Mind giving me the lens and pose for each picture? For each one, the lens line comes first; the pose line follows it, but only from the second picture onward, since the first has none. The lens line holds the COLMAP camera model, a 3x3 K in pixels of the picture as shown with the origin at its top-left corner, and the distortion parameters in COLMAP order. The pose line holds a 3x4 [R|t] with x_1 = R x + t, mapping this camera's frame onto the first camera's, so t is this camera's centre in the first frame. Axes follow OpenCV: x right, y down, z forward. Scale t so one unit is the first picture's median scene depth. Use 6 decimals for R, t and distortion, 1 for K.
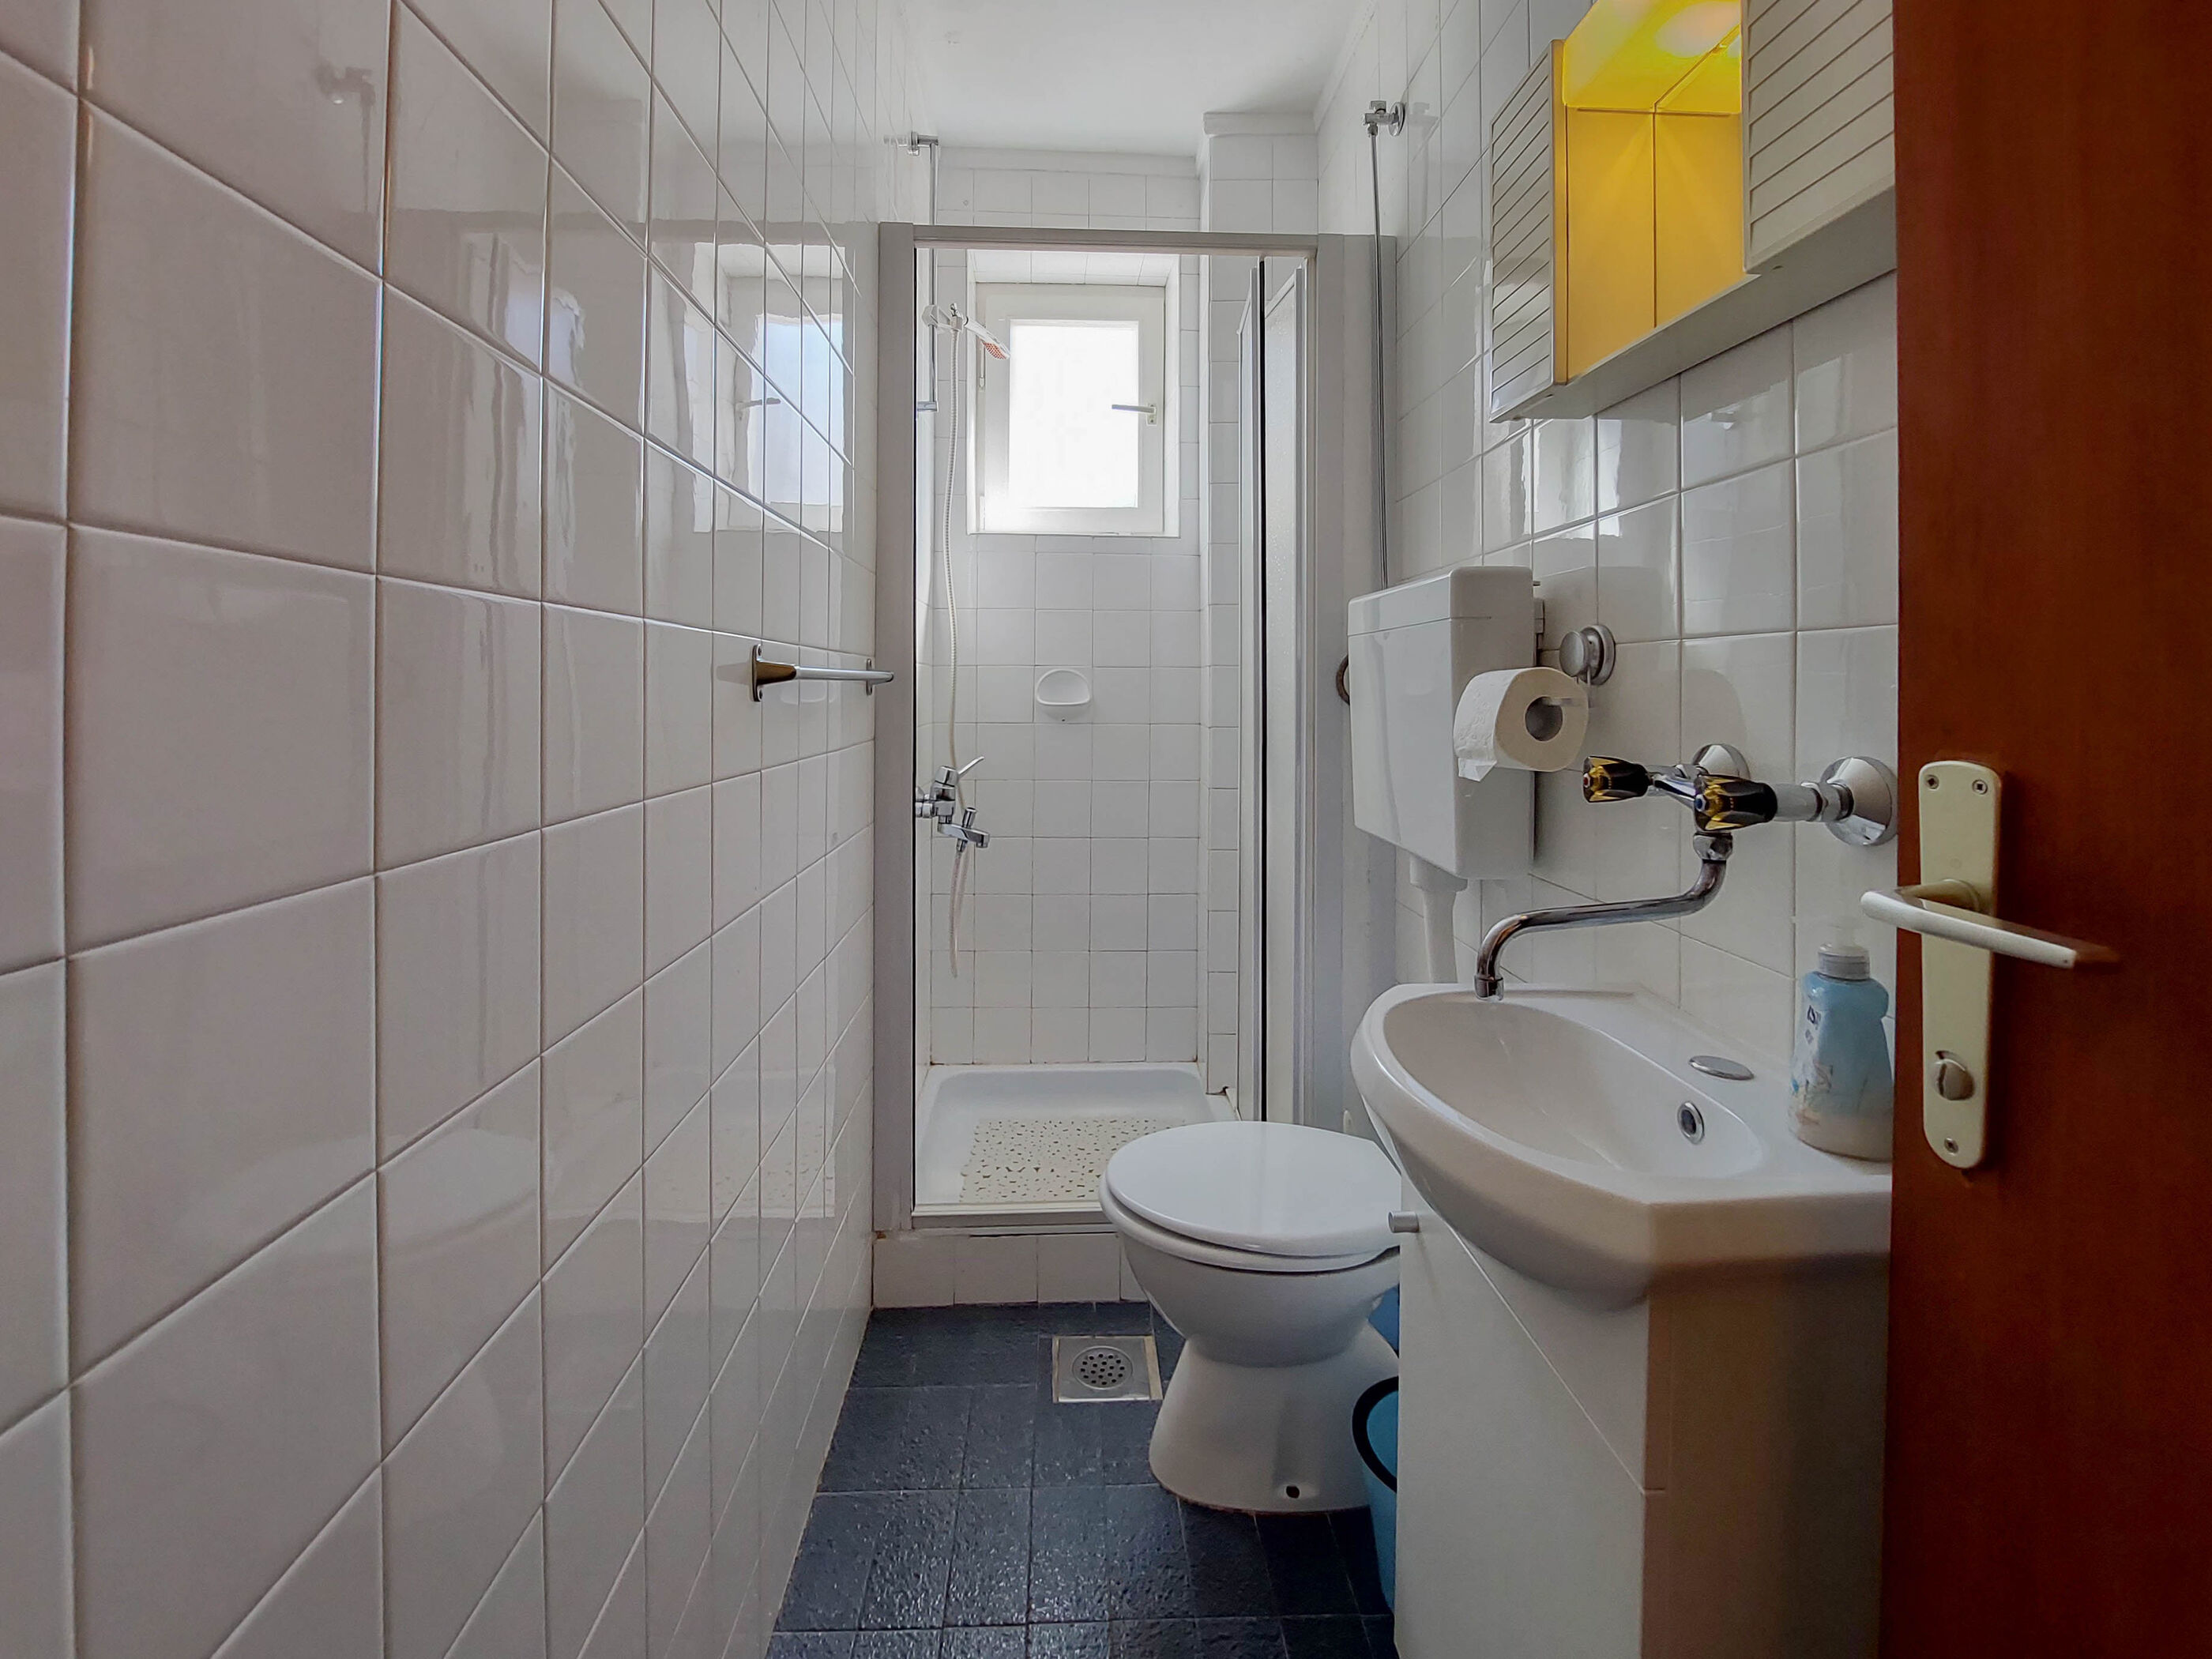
lens RADIAL K [[905.5, 0, 1091.4], [0, 905.5, 820.4], [0, 0, 1]] dist [0.001263, -0.011503]
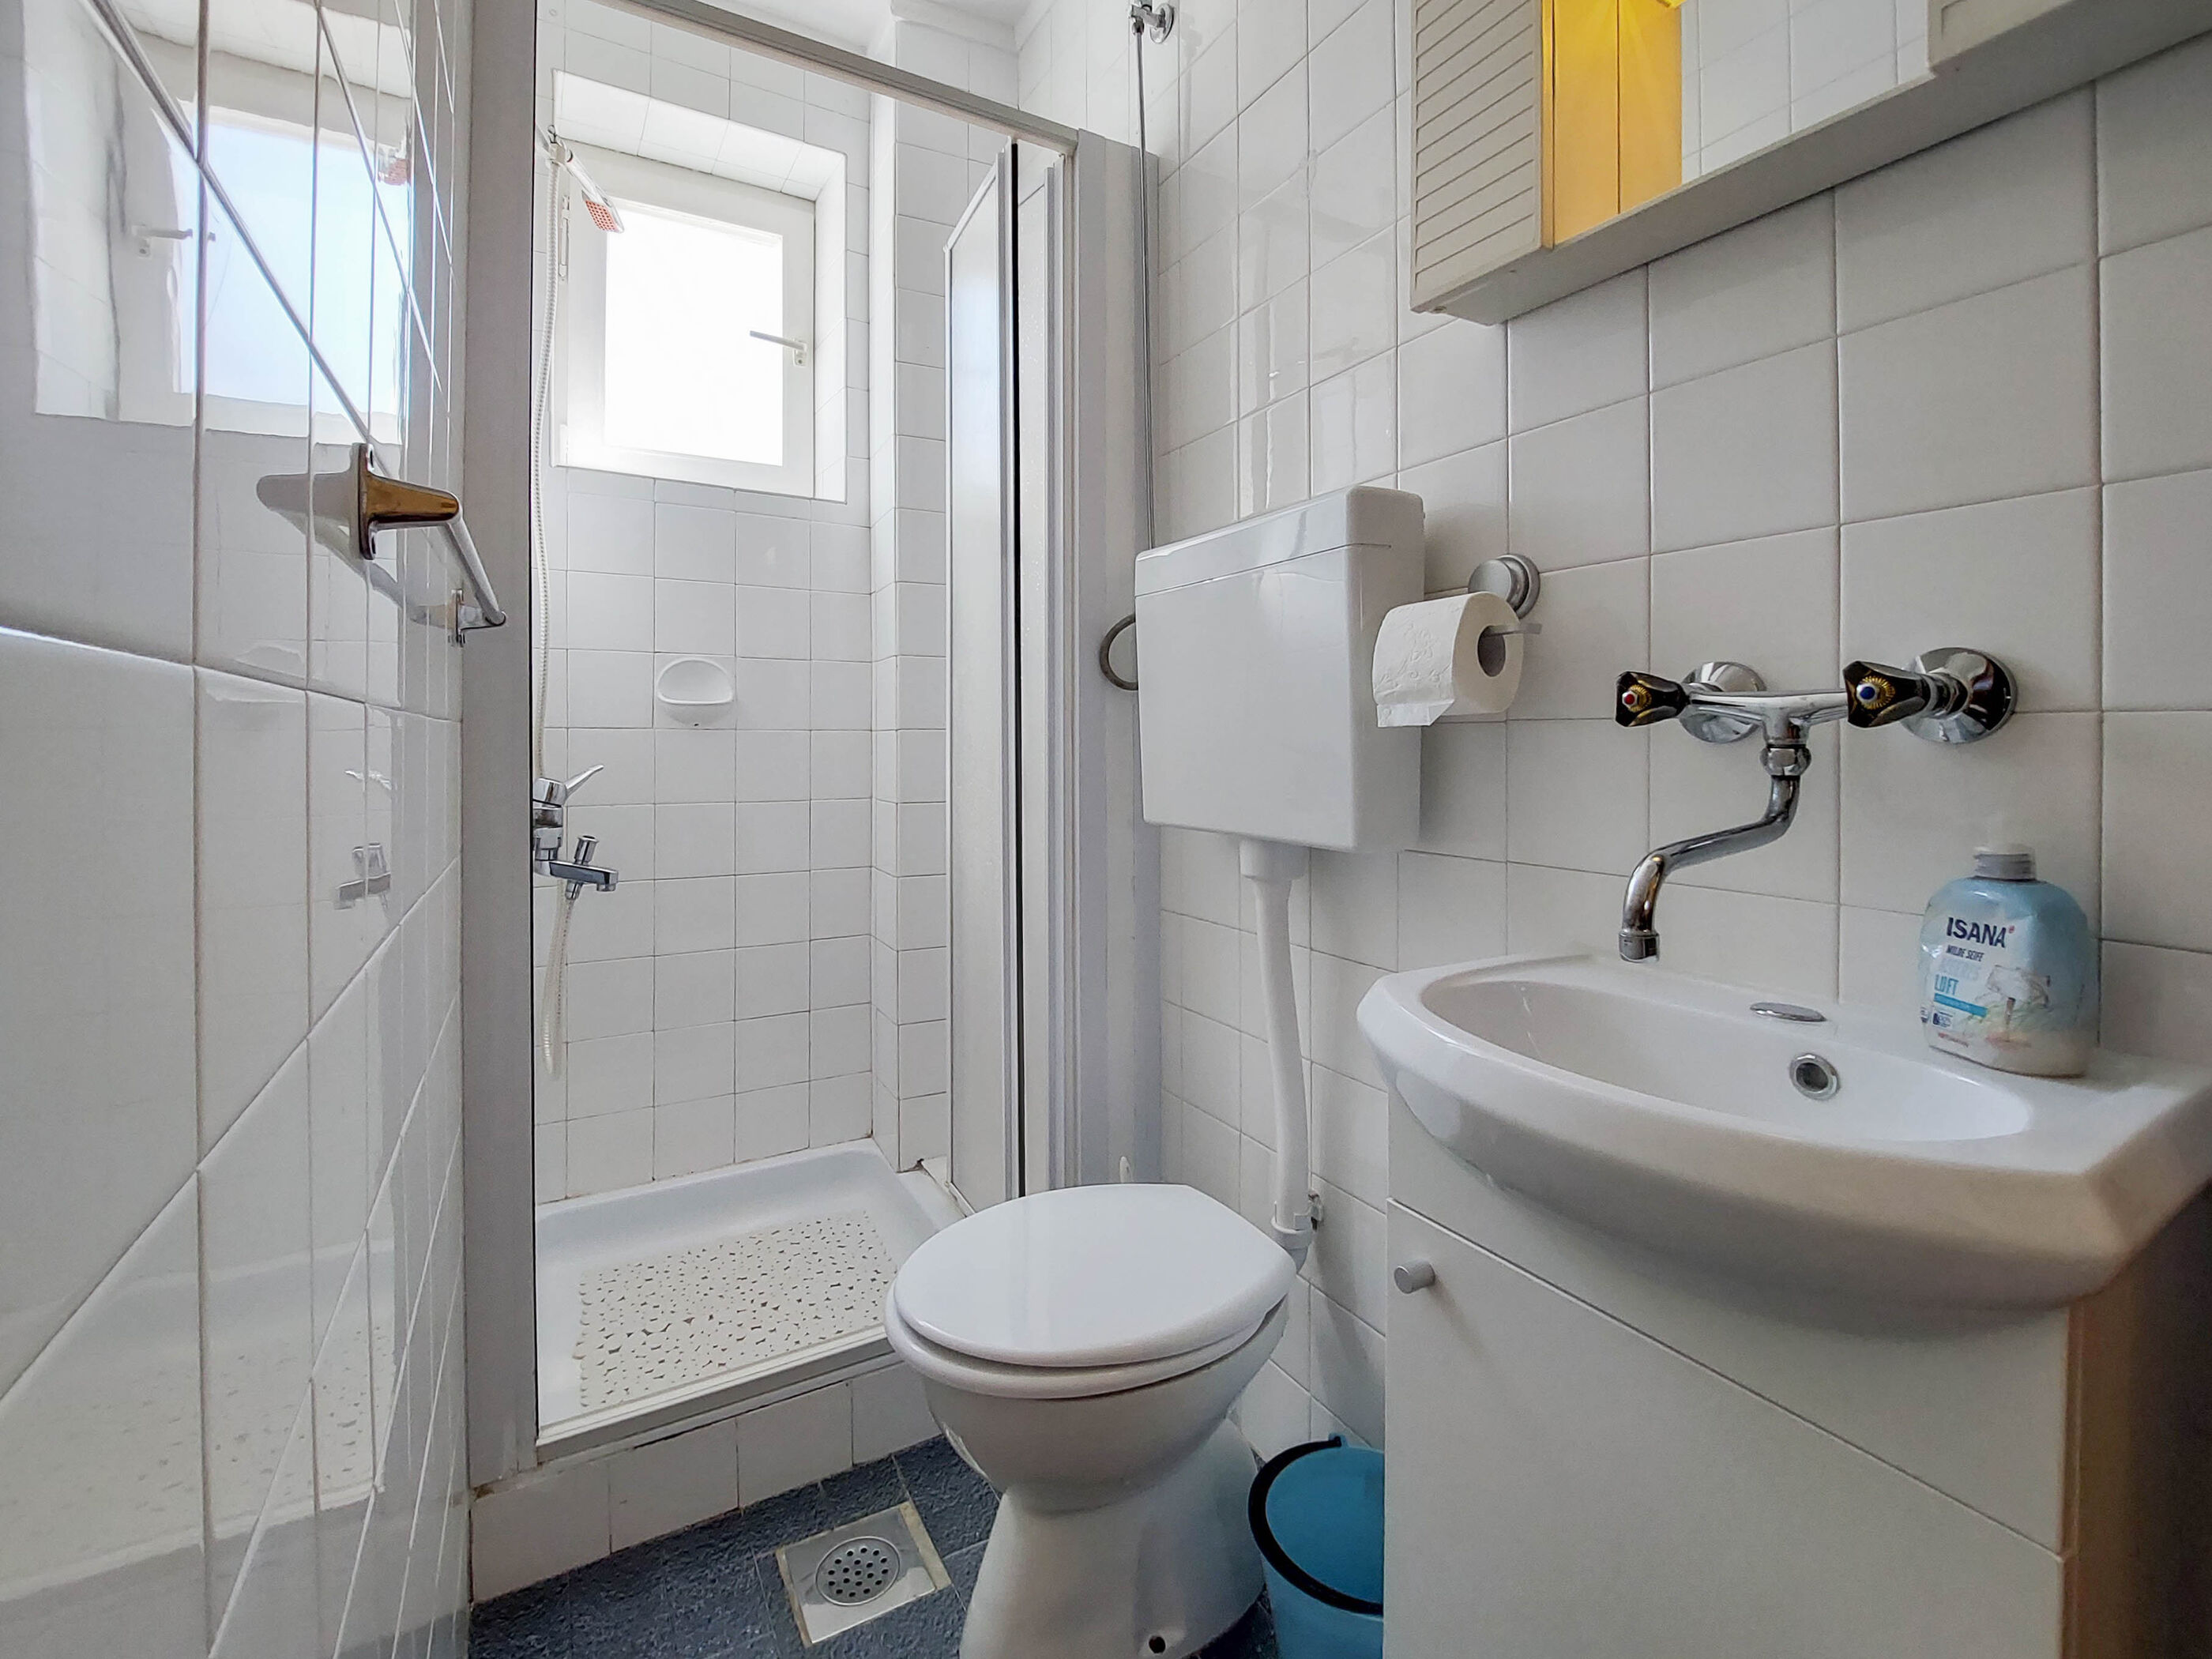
lens RADIAL K [[941.4, 0, 1107.7], [0, 941.4, 823.4], [0, 0, 1]] dist [-0.004397, -0.011063]
pose [[0.888473, -0.043485, 0.456863, -0.148788], [0.064036, 0.997509, -0.029588, 0.033395], [-0.454438, 0.055544, 0.889045, 0.220417]]
